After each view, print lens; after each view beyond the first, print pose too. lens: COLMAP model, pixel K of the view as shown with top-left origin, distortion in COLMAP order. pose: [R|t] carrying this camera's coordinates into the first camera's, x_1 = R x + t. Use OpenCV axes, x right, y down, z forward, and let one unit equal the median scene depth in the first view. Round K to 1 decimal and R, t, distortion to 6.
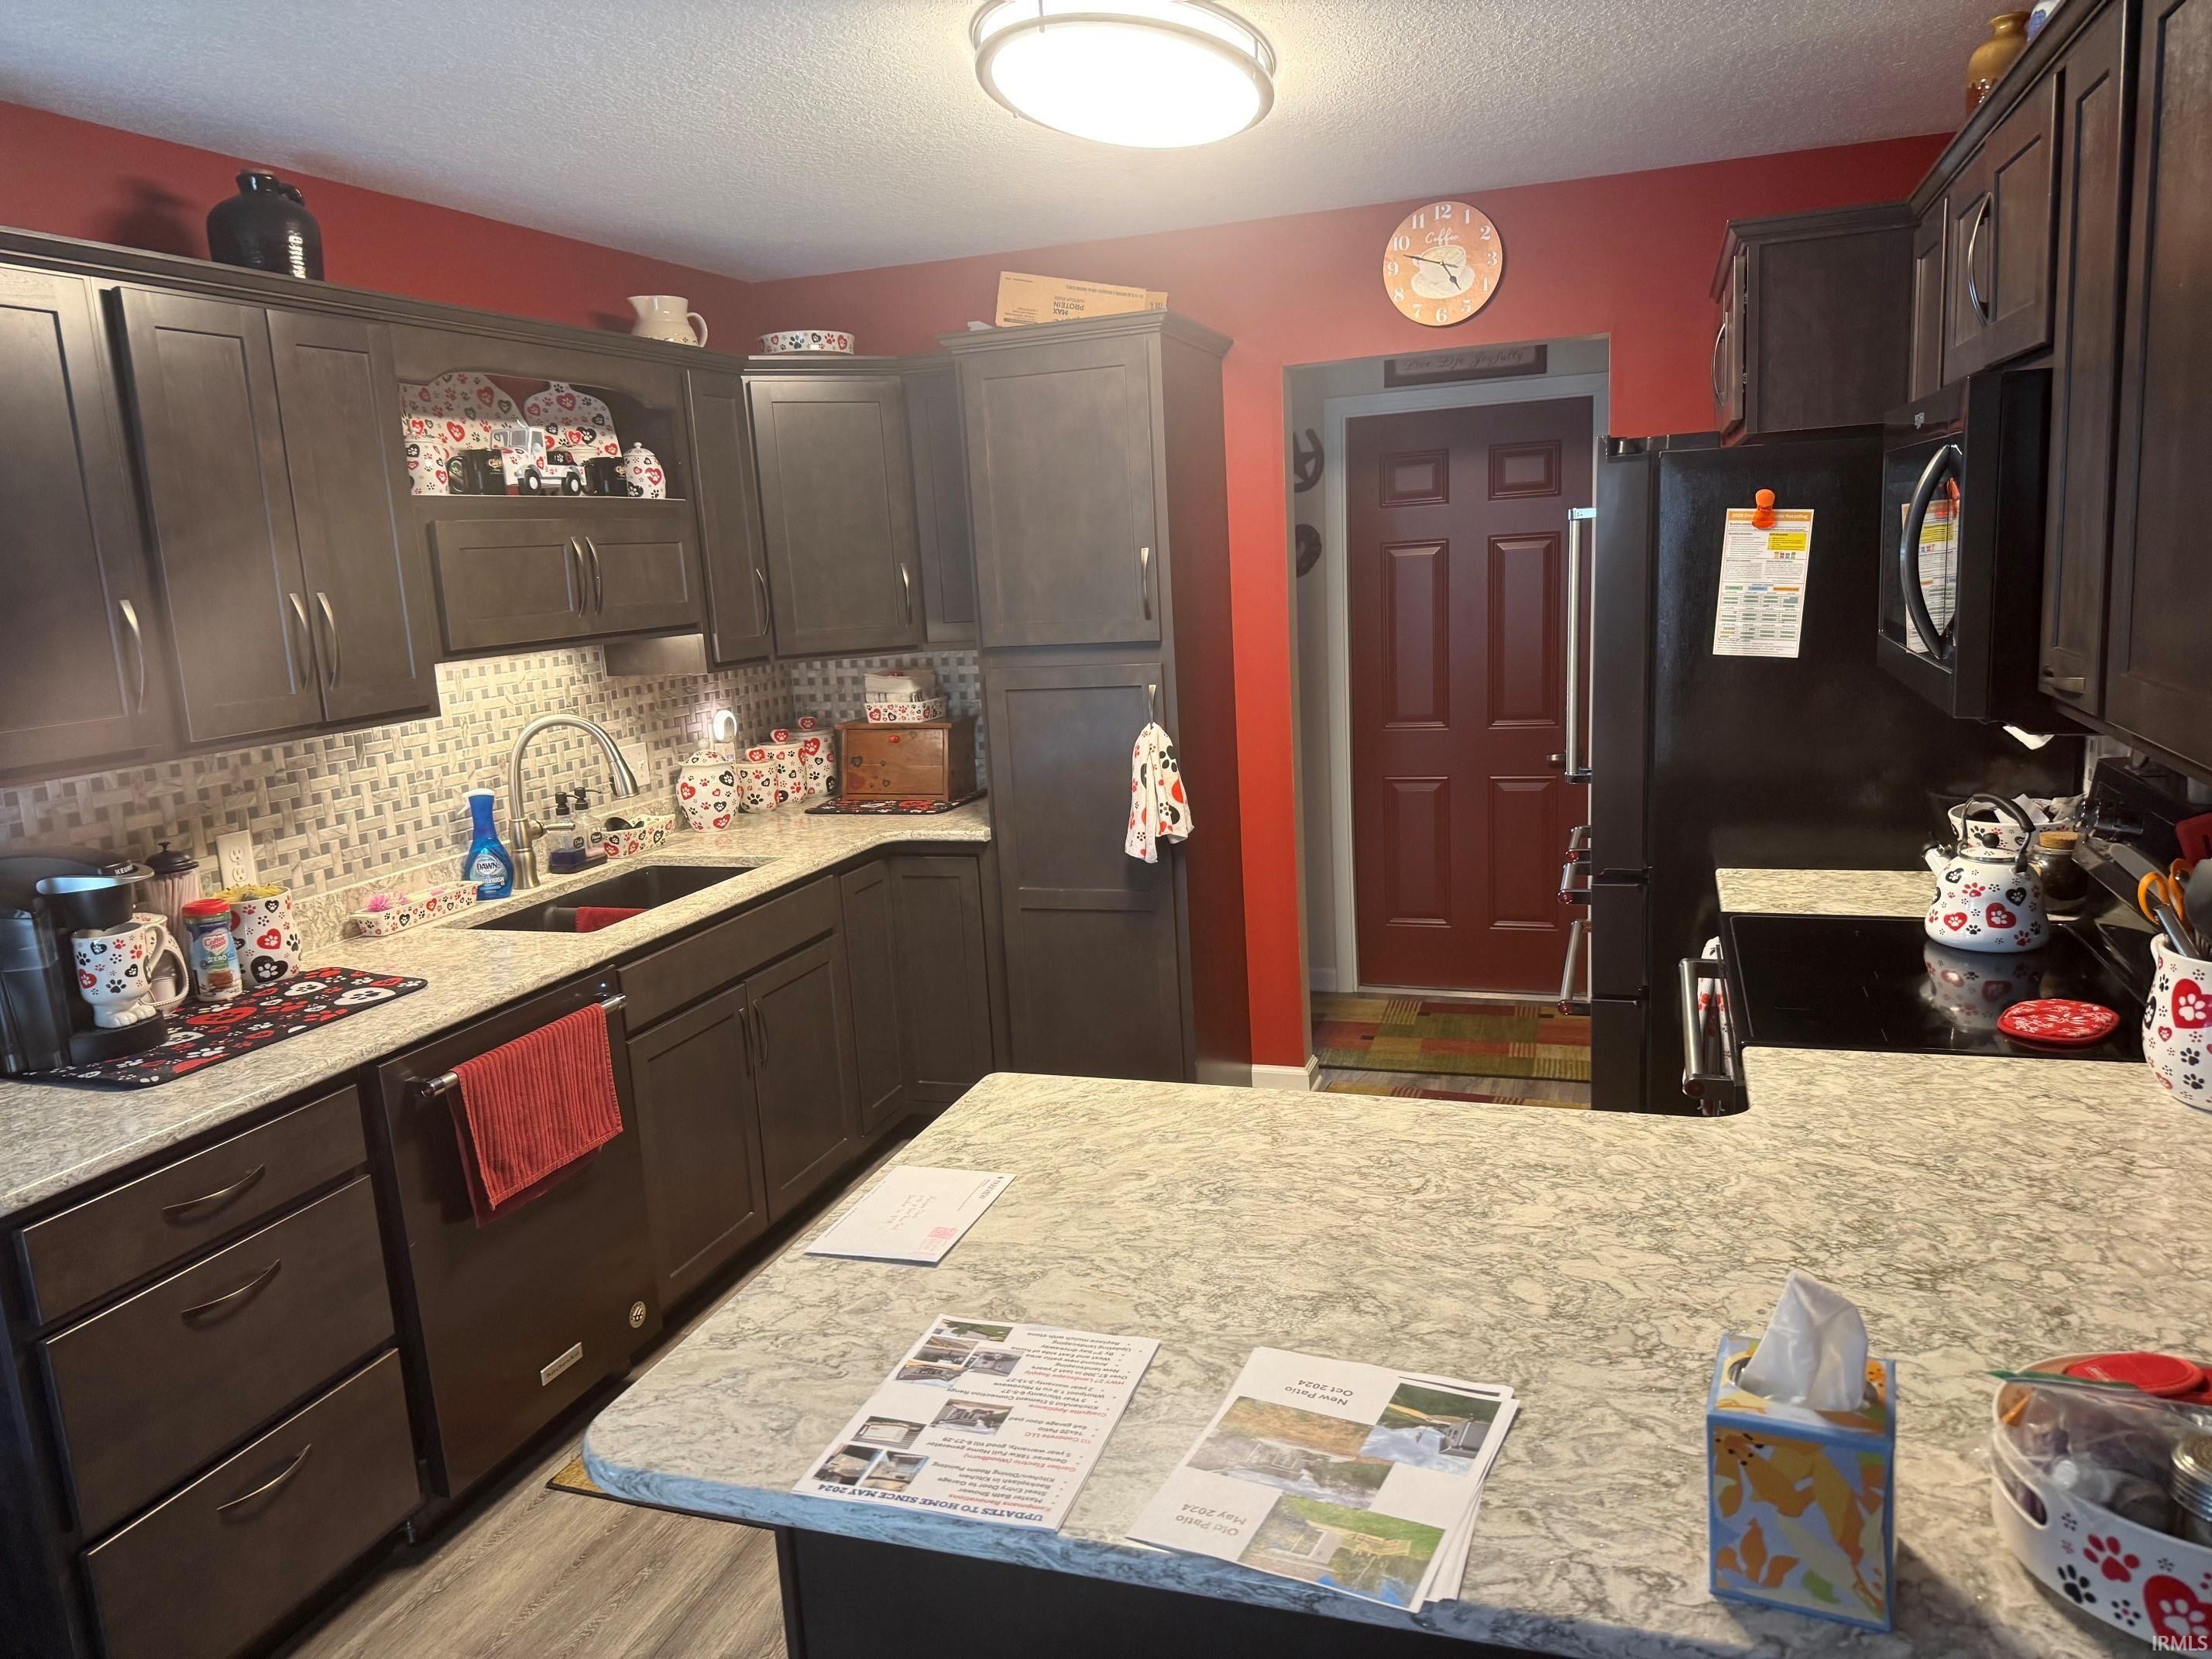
lens RADIAL K [[1554.0, 0, 1101.5], [0, 1554.0, 842.1], [0, 0, 1]] dist [0.131703, -0.201772]
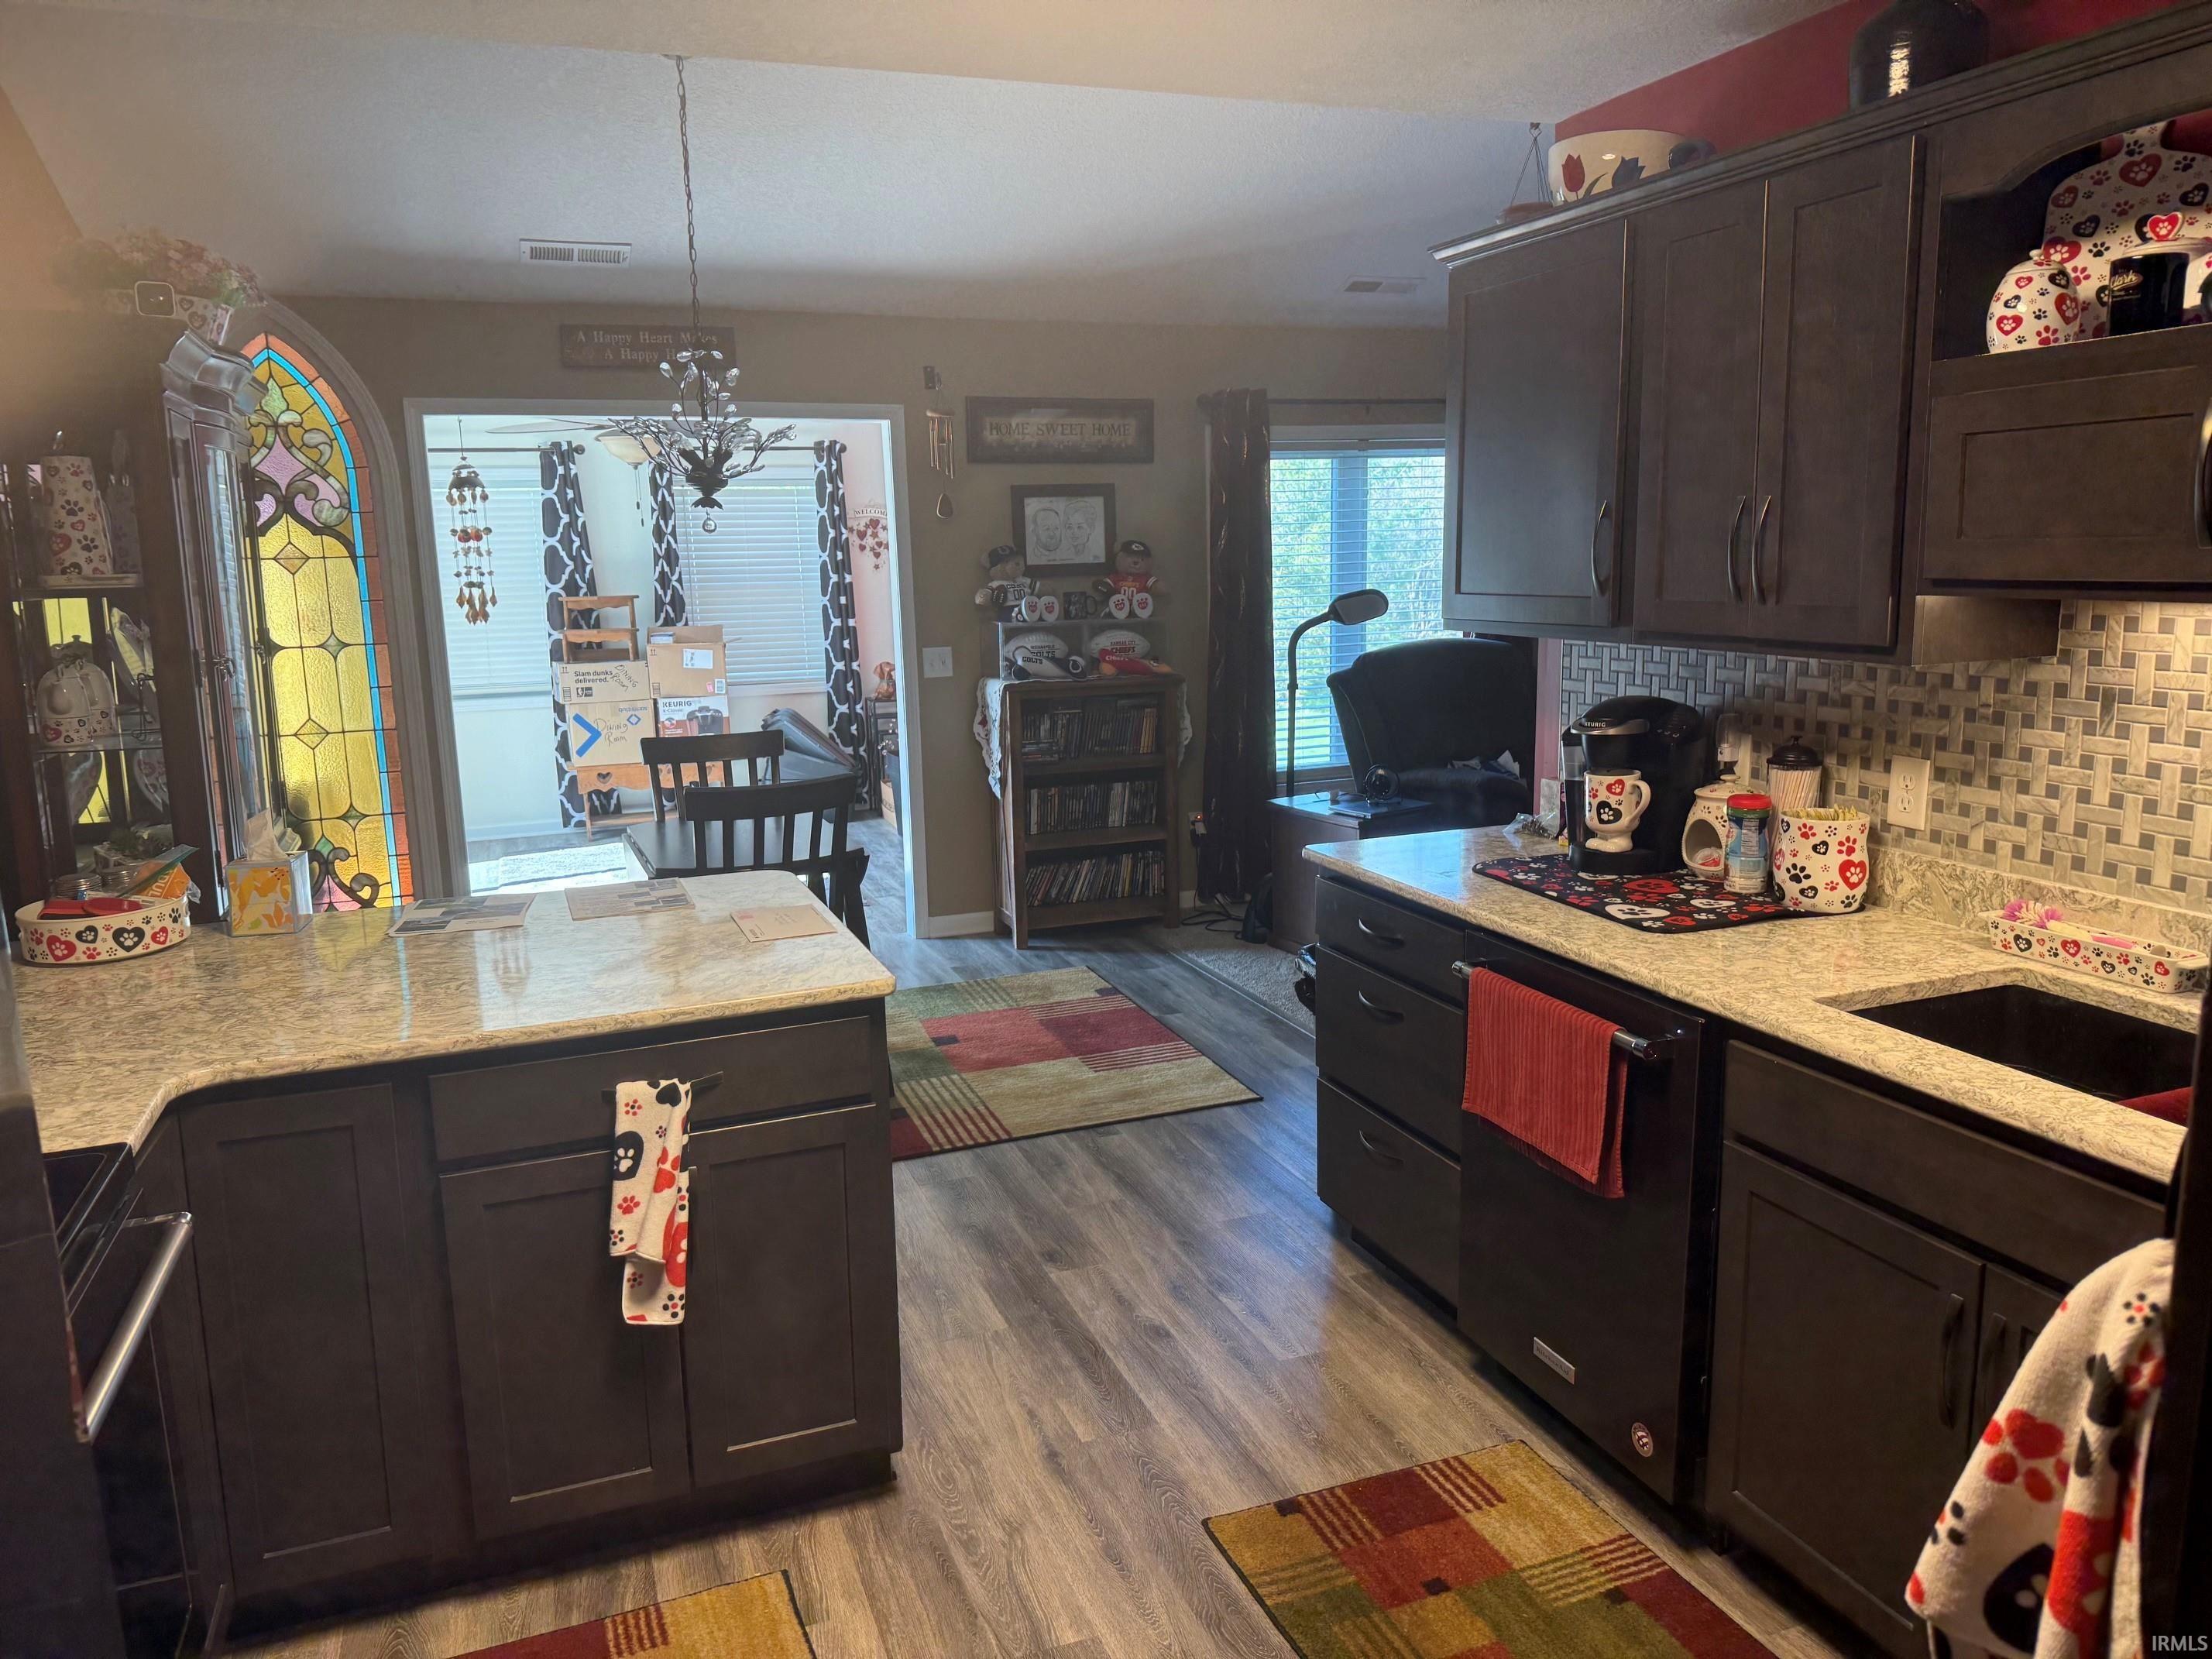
lens RADIAL K [[1536.9, 0, 1097.4], [0, 1536.9, 829.6], [0, 0, 1]] dist [0.121637, -0.187974]
pose [[-0.765271, 0.194692, -0.613560, 0.426036], [-0.047157, 0.933647, 0.355077, -0.316701], [0.641979, 0.300663, -0.705312, 1.641842]]
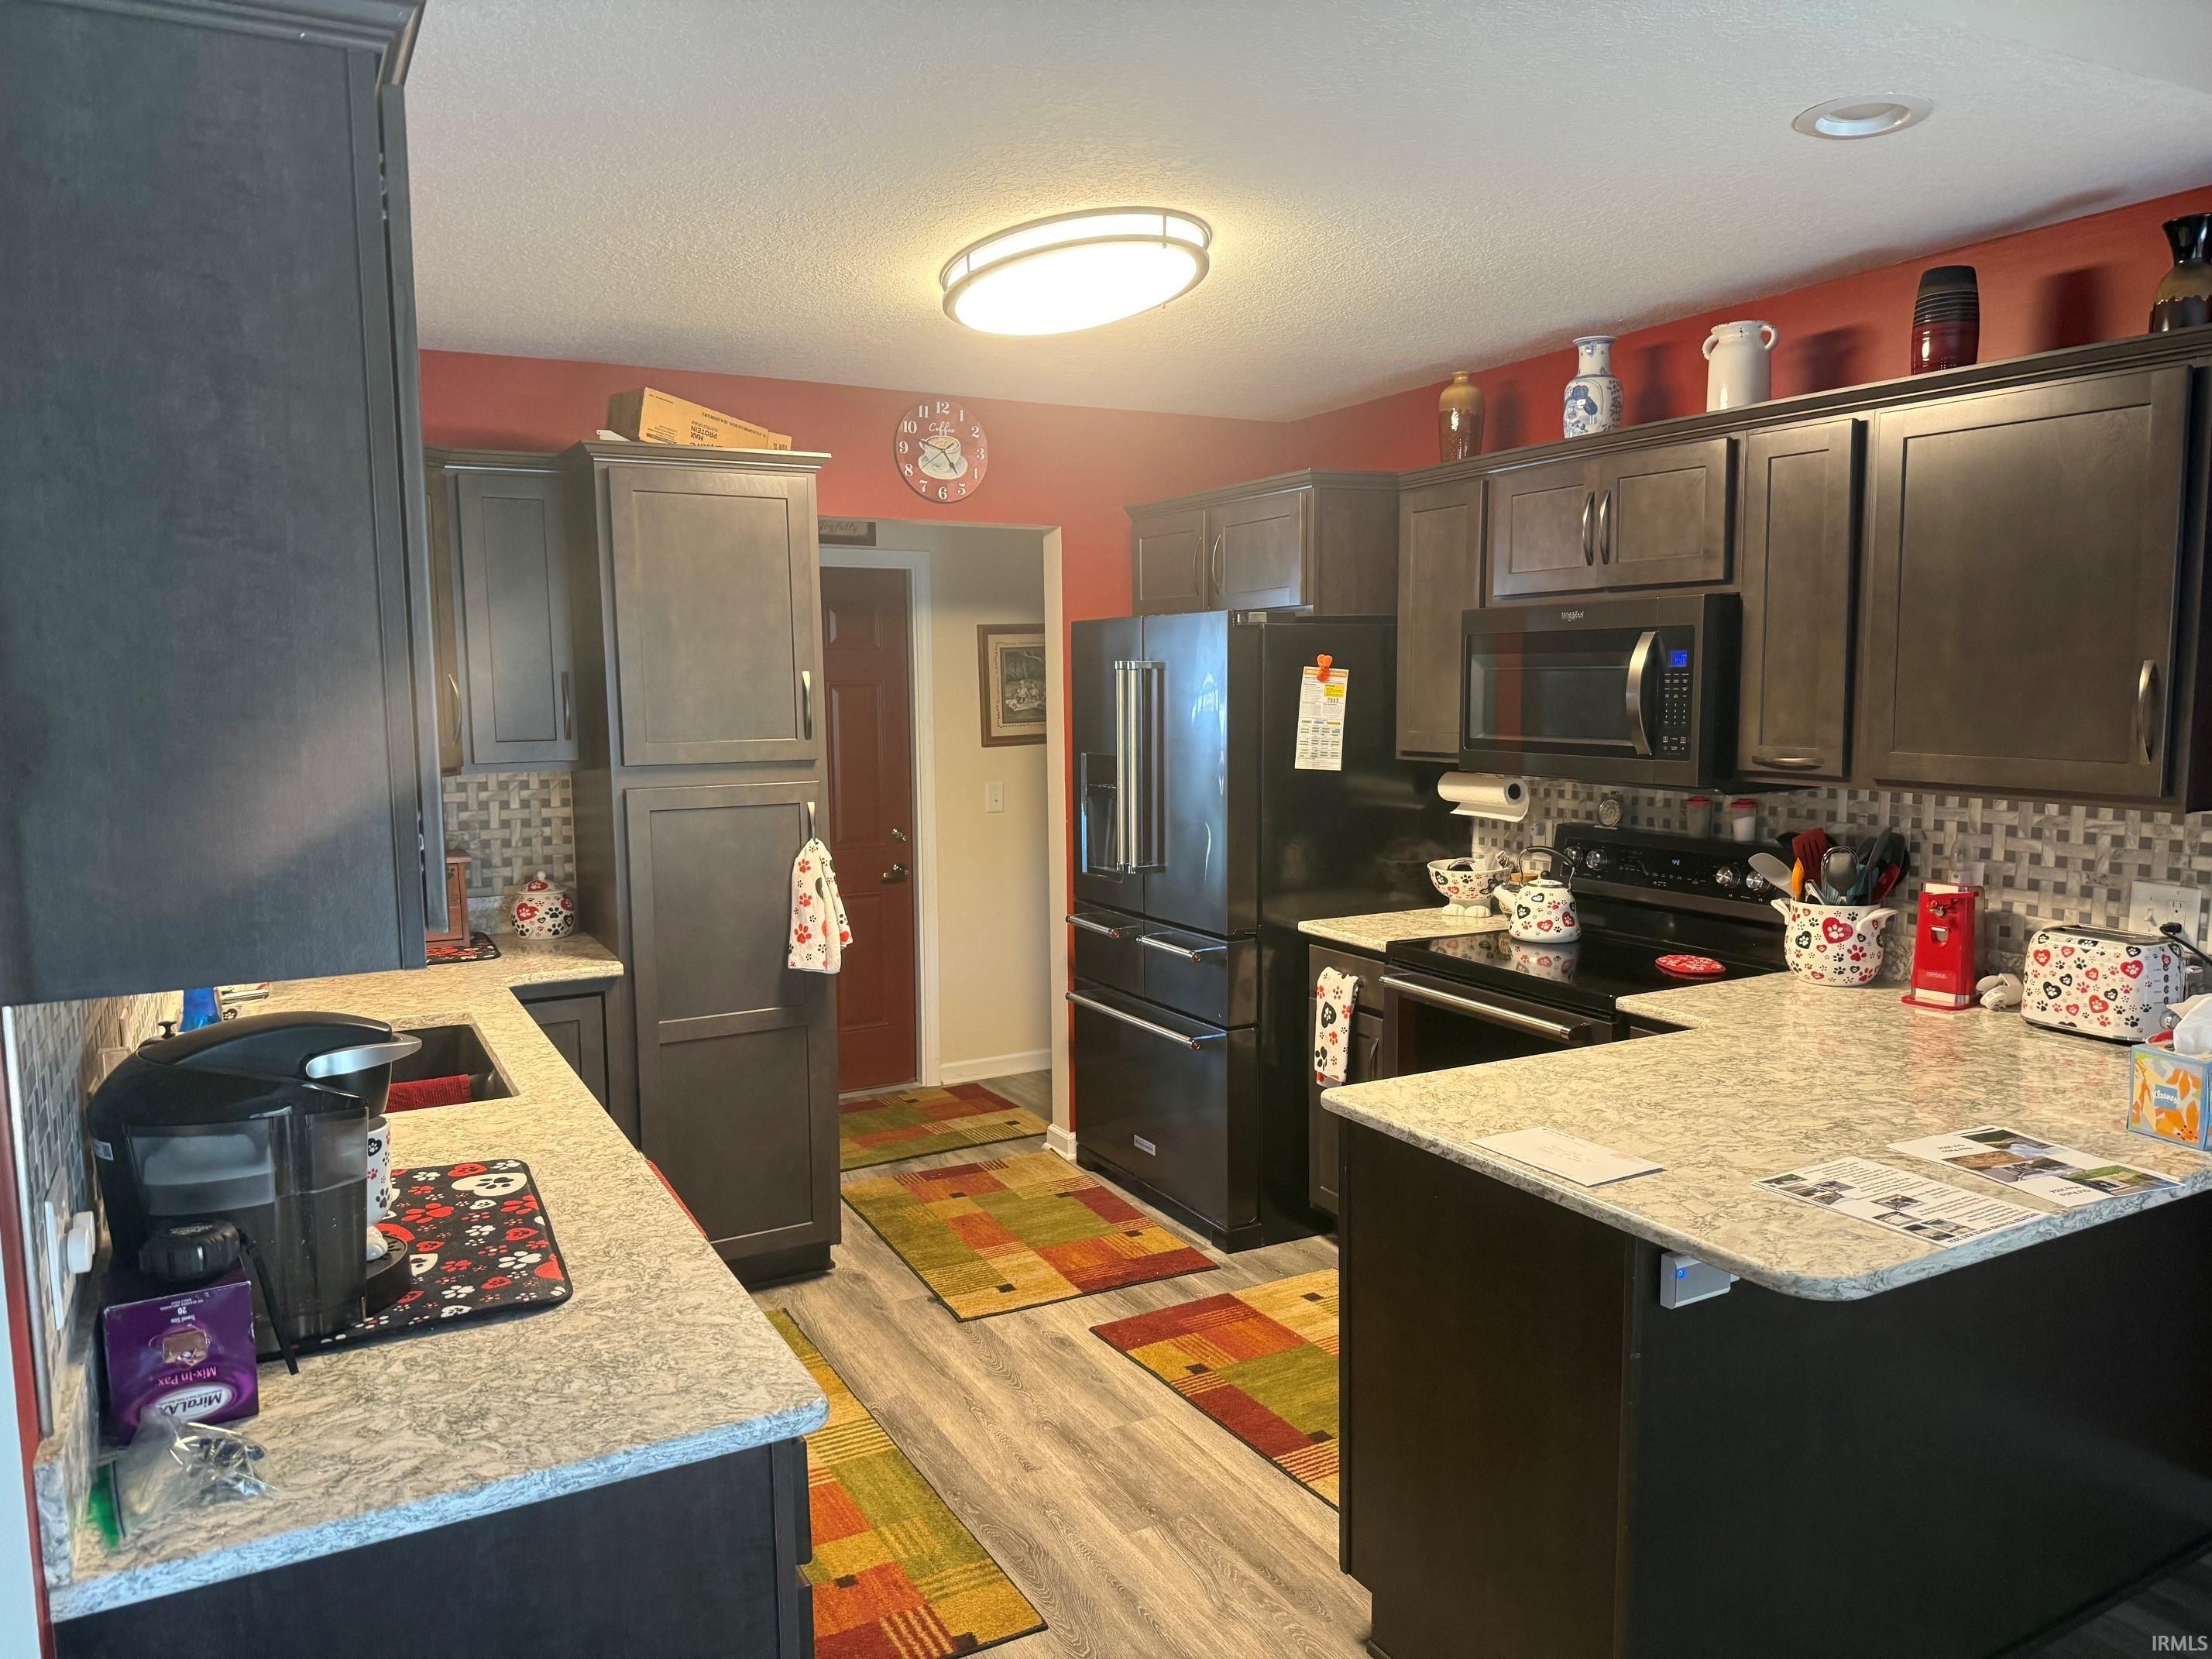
lens RADIAL K [[1556.3, 0, 1117.1], [0, 1556.3, 835.4], [0, 0, 1]] dist [0.056210, -0.069665]
pose [[0.666939, -0.028611, 0.744563, -0.945091], [0.107121, 0.992564, -0.057813, 0.003702], [-0.737372, 0.118316, 0.665044, 0.261078]]
